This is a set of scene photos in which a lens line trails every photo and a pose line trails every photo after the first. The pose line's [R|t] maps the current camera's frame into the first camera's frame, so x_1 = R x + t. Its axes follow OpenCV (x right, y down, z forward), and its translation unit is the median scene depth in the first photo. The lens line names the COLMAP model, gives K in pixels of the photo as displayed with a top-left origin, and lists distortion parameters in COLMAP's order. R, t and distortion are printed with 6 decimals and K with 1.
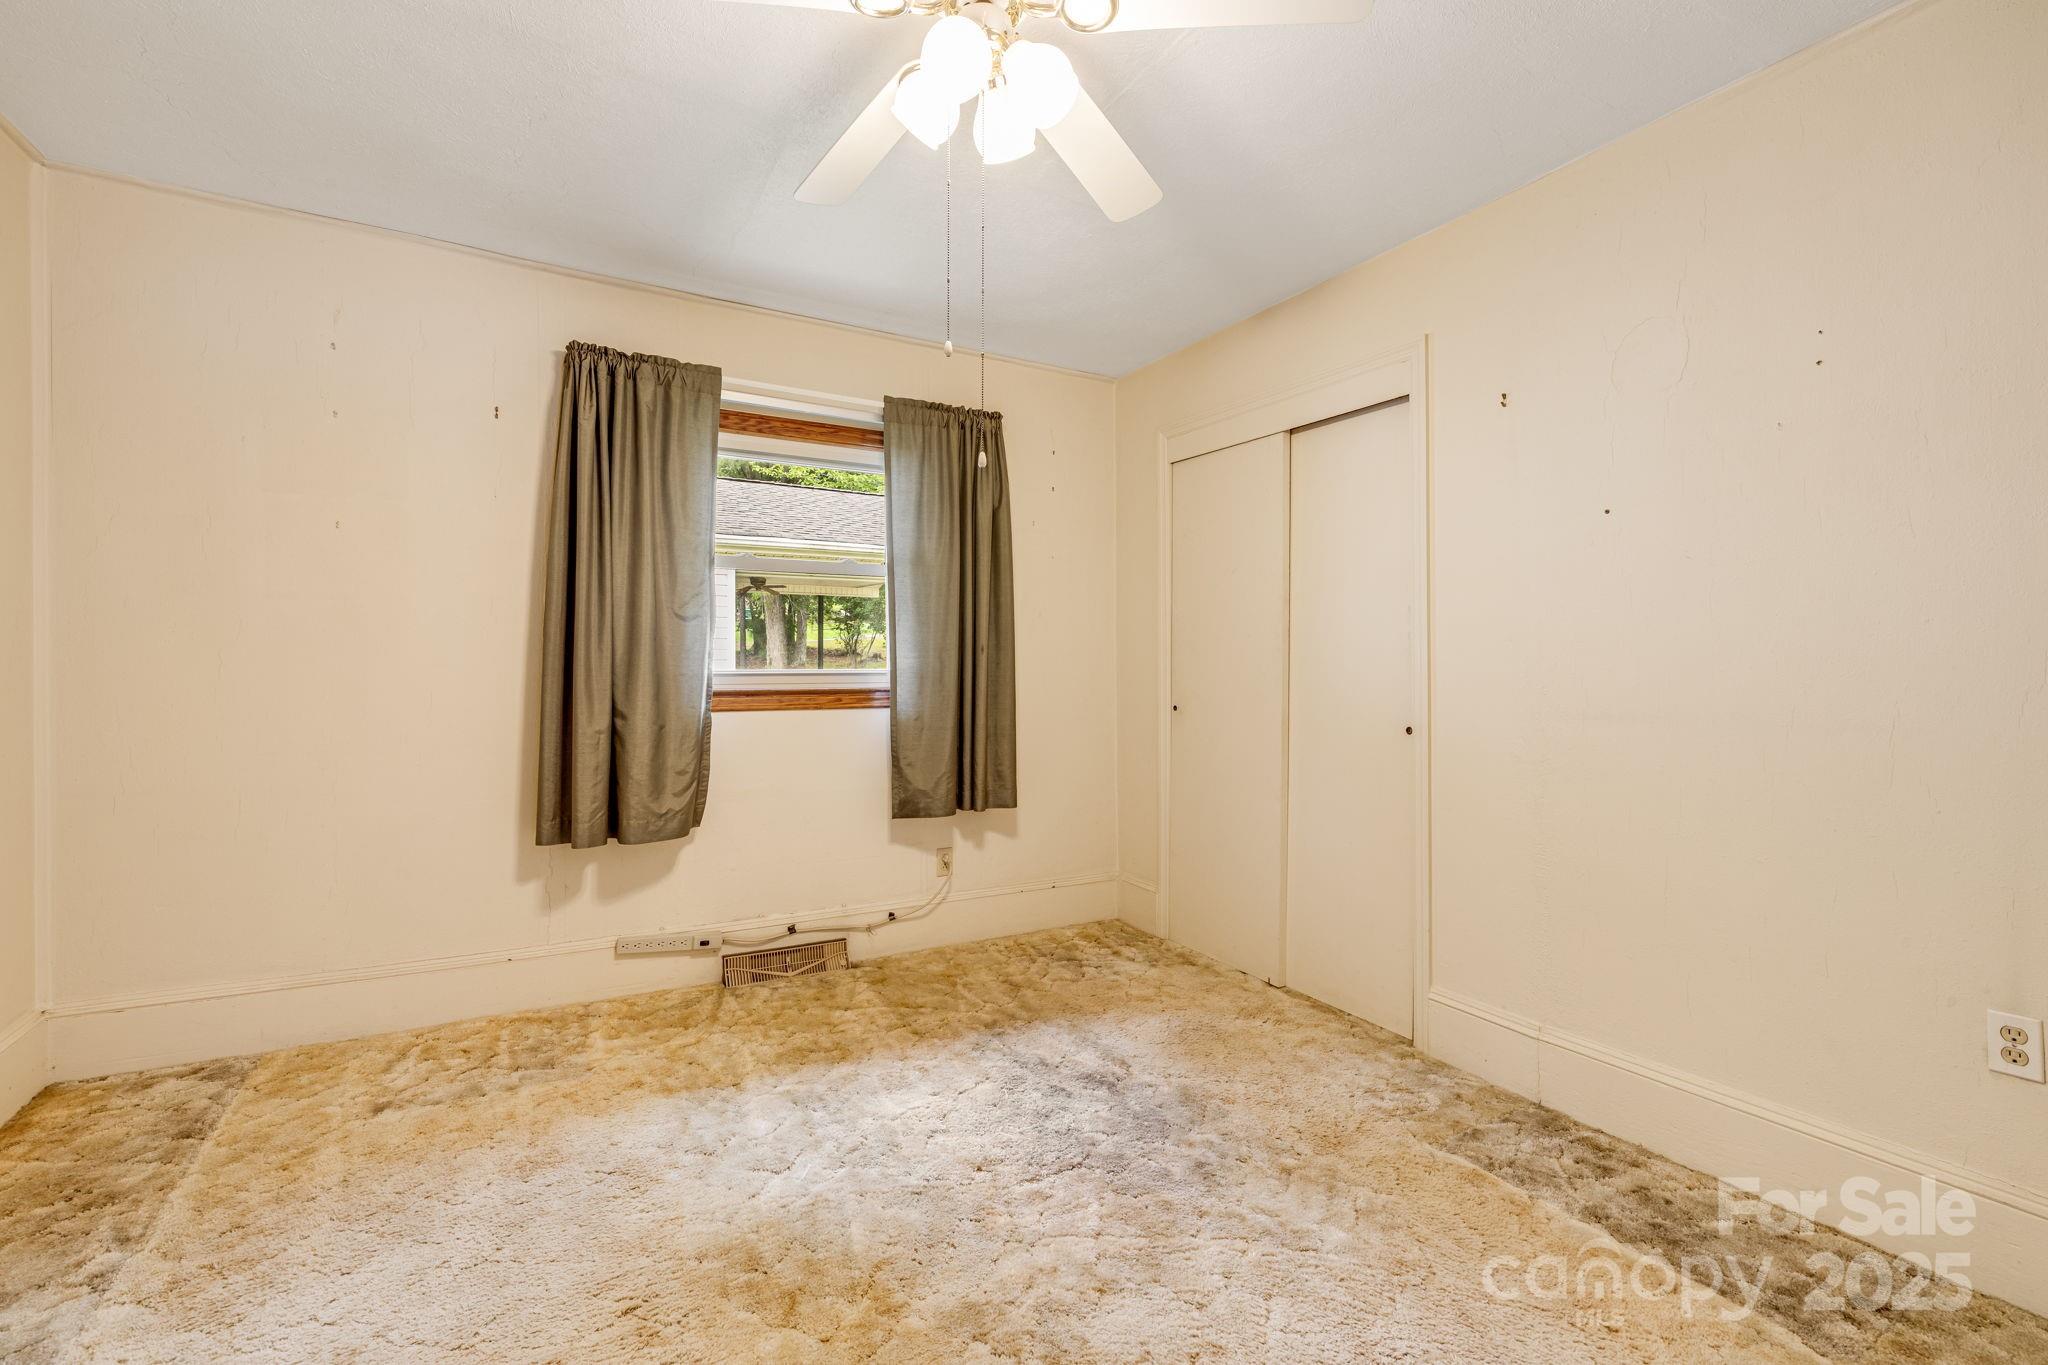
lens RADIAL K [[903.5, 0, 1018.3], [0, 903.5, 679.1], [0, 0, 1]] dist [-0.001412, 0.001462]
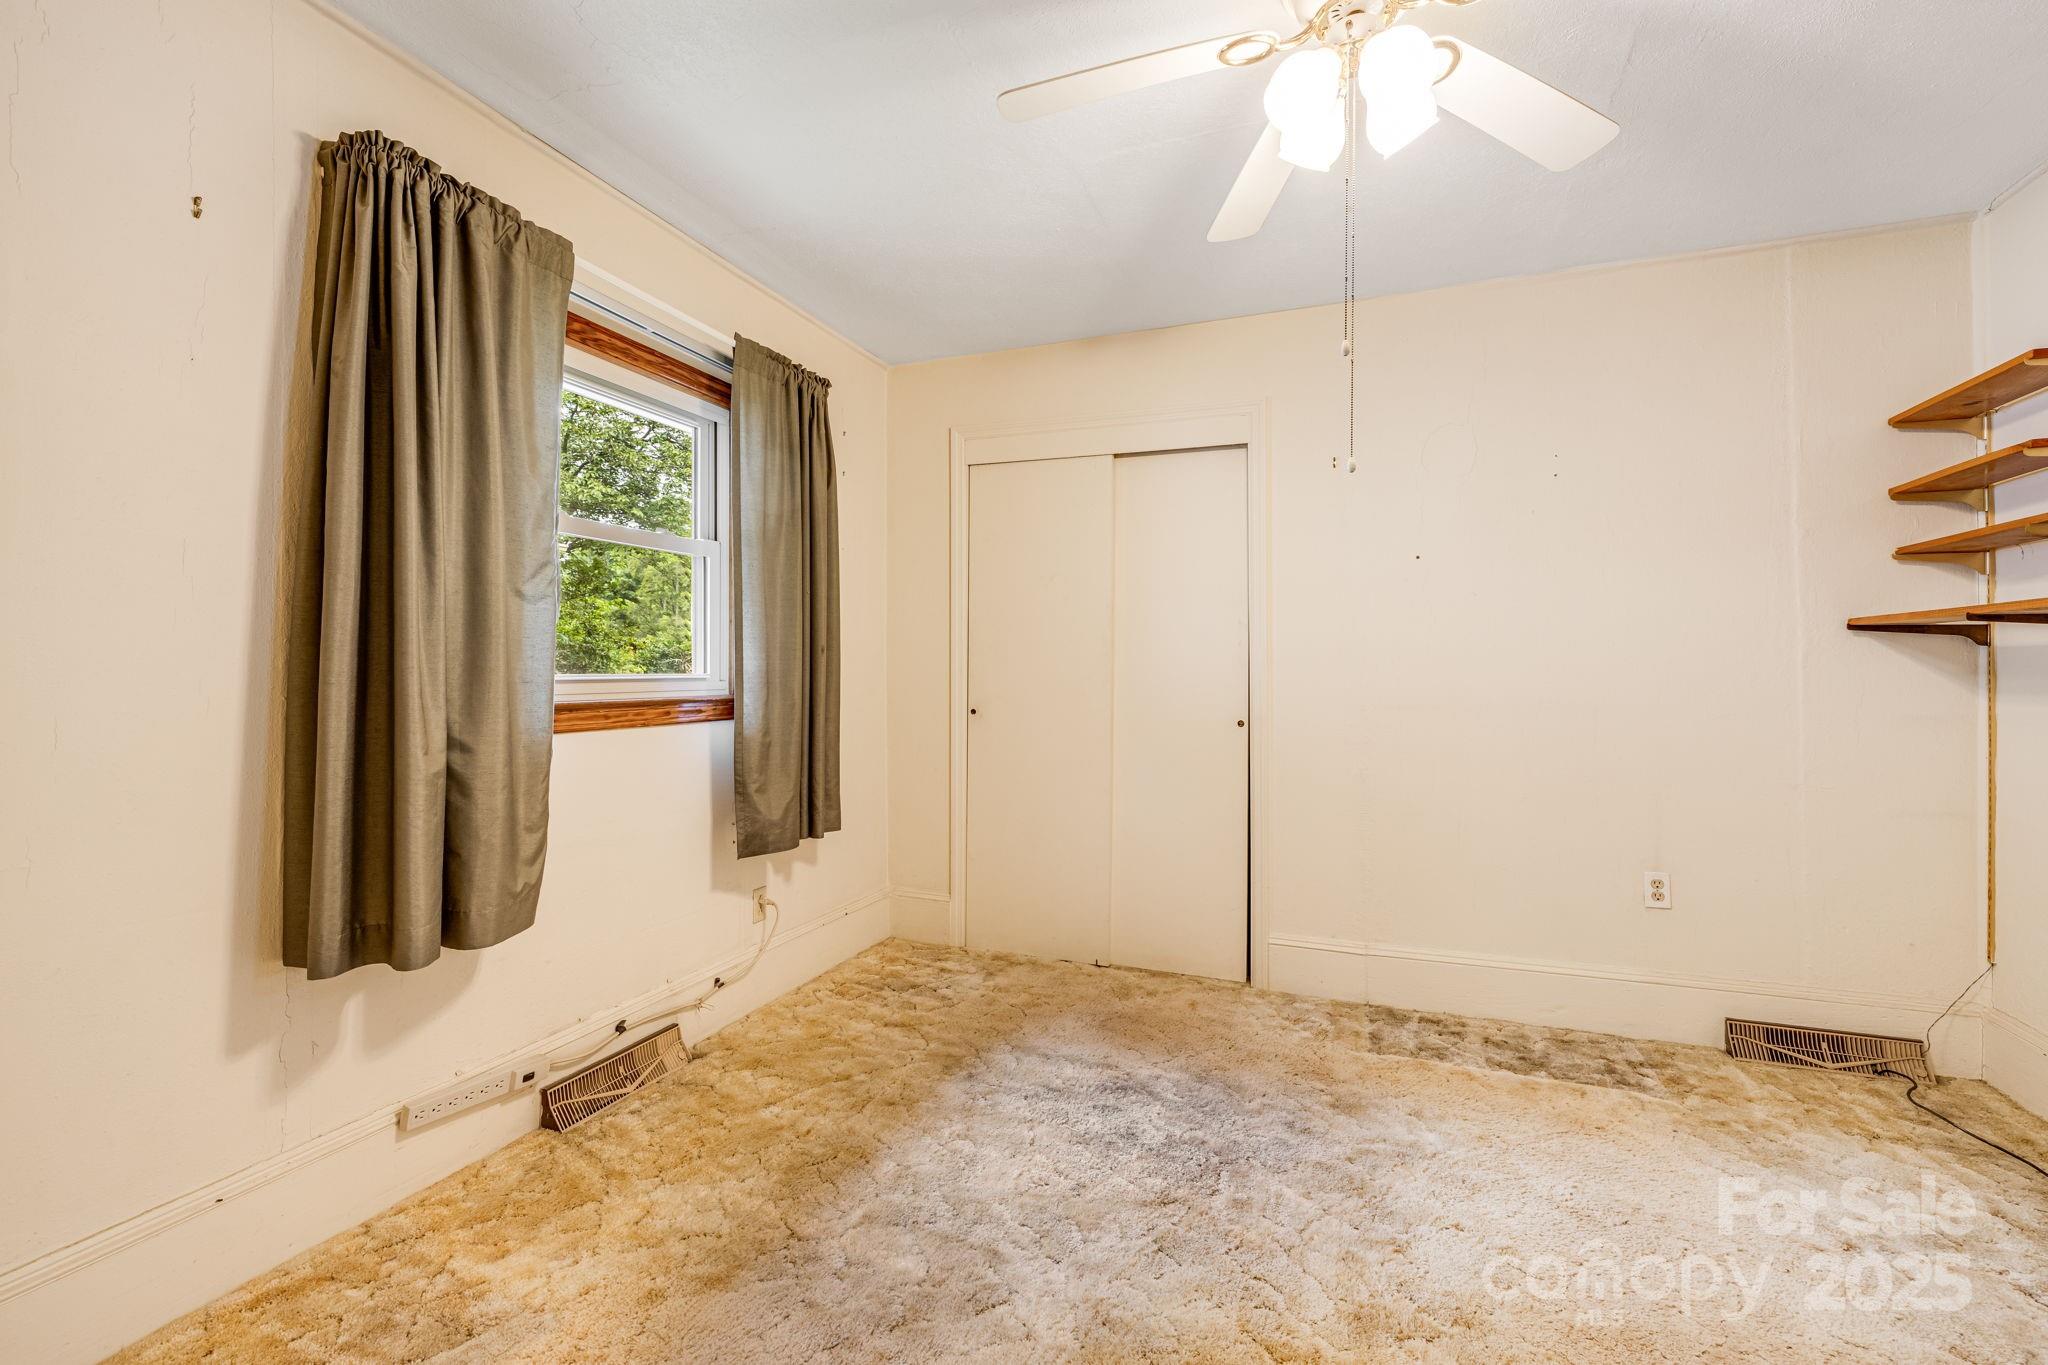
lens RADIAL K [[903.5, 0, 1020.8], [0, 903.5, 670.3], [0, 0, 1]] dist [-0.001412, 0.001462]
pose [[0.768967, -0.000451, 0.639289, -0.504332], [0.007813, 0.999932, -0.008692, -0.004698], [-0.639241, 0.011679, 0.768918, 0.241516]]
